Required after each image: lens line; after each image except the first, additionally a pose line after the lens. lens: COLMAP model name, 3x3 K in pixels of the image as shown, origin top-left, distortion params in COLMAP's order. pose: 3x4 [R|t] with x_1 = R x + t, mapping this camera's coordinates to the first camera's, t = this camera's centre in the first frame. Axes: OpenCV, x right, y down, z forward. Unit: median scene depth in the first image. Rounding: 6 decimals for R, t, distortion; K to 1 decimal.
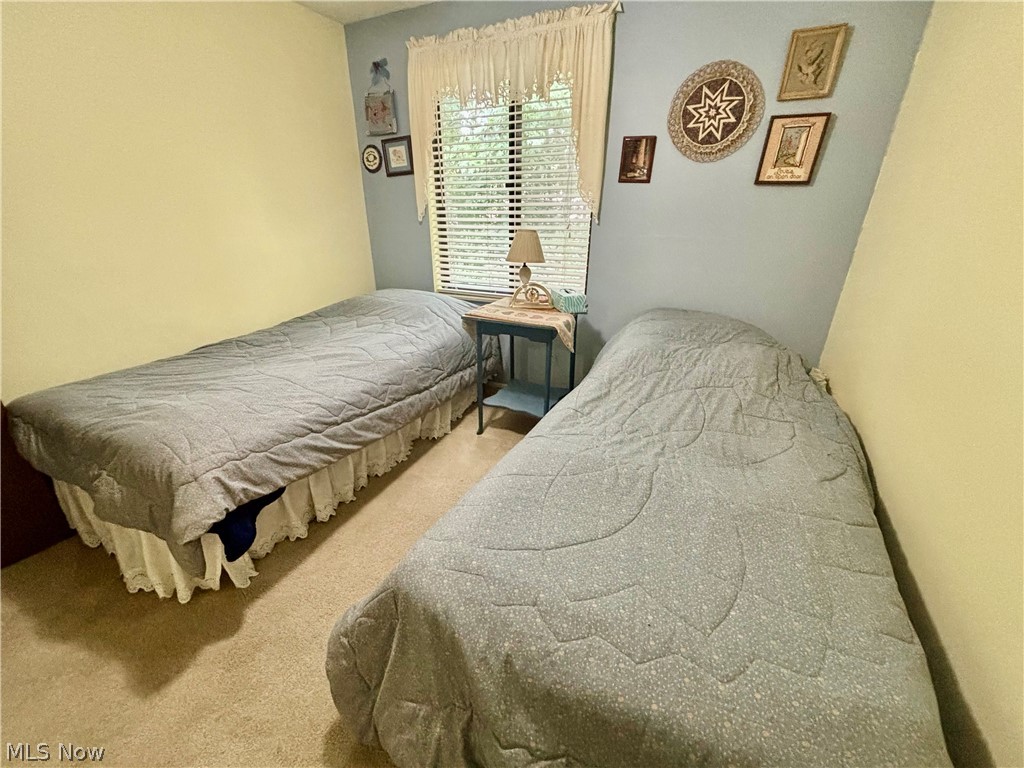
lens RADIAL K [[414.6, 0, 511.4], [0, 414.6, 386.0], [0, 0, 1]] dist [0.000276, 0.000717]
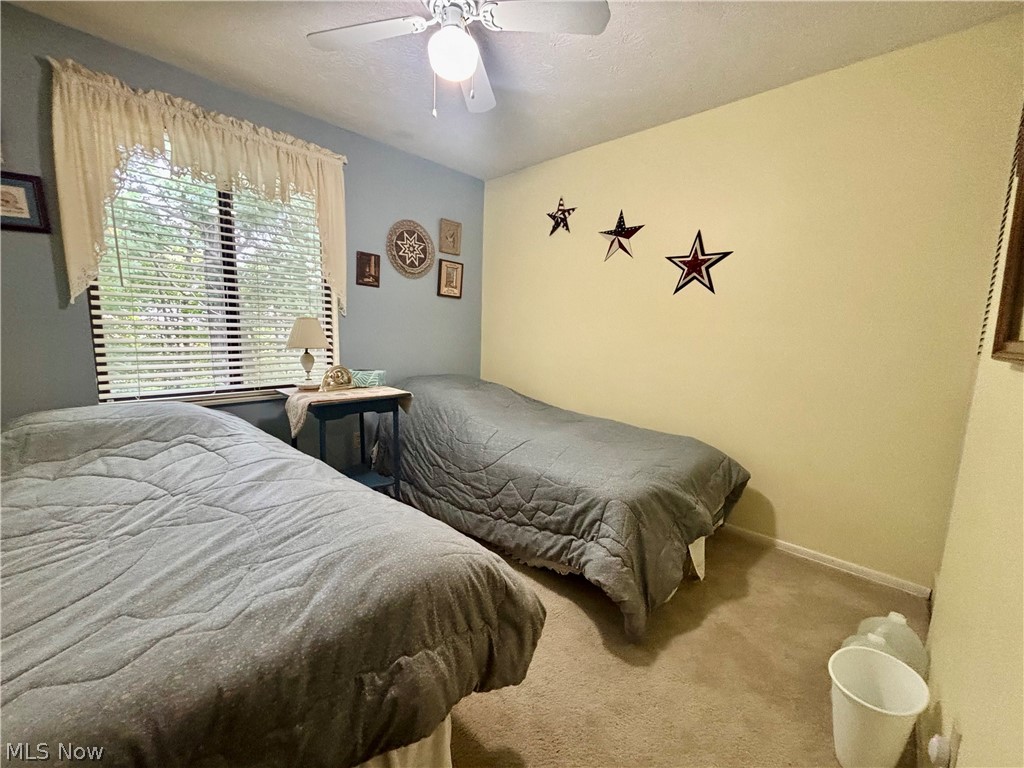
lens RADIAL K [[414.6, 0, 511.4], [0, 414.6, 386.0], [0, 0, 1]] dist [0.000276, 0.000717]
pose [[0.314663, -0.121958, 0.941336, -0.889892], [0.344996, 0.938583, 0.006279, -0.069395], [-0.884288, 0.322782, 0.337413, 0.321886]]
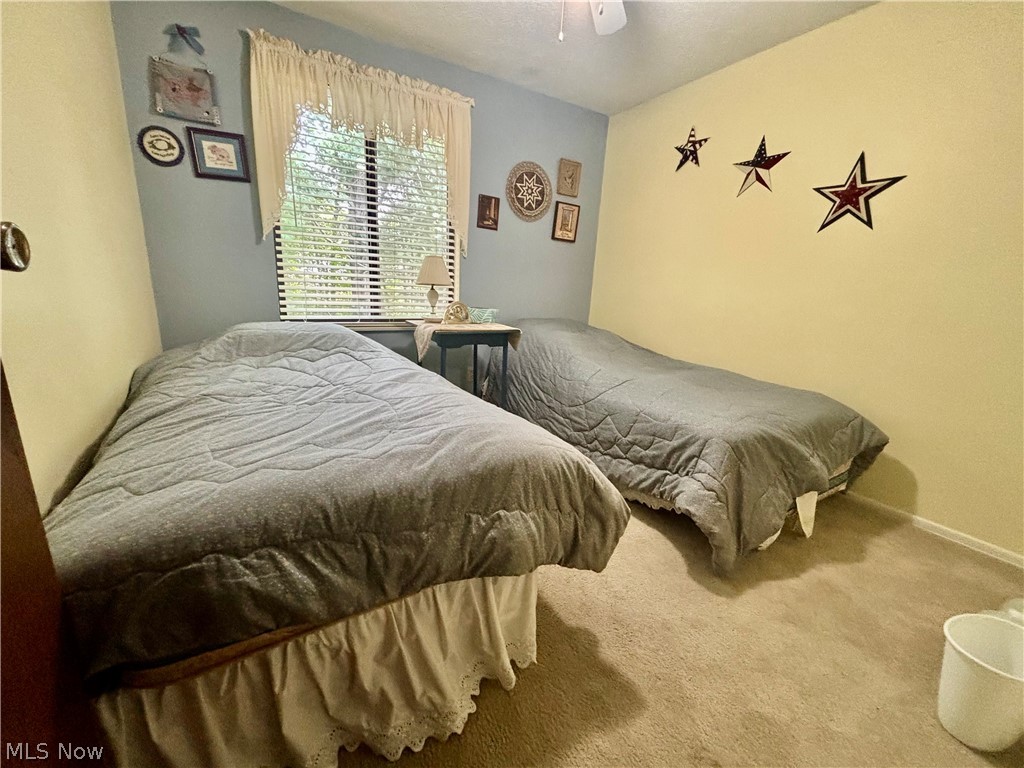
lens RADIAL K [[413.9, 0, 510.9], [0, 413.9, 383.6], [0, 0, 1]] dist [0.001255, 0.000718]
pose [[0.553001, -0.173448, 0.814927, -0.937409], [0.279251, 0.960103, 0.014850, -0.010298], [-0.784990, 0.219358, 0.579373, 0.313163]]
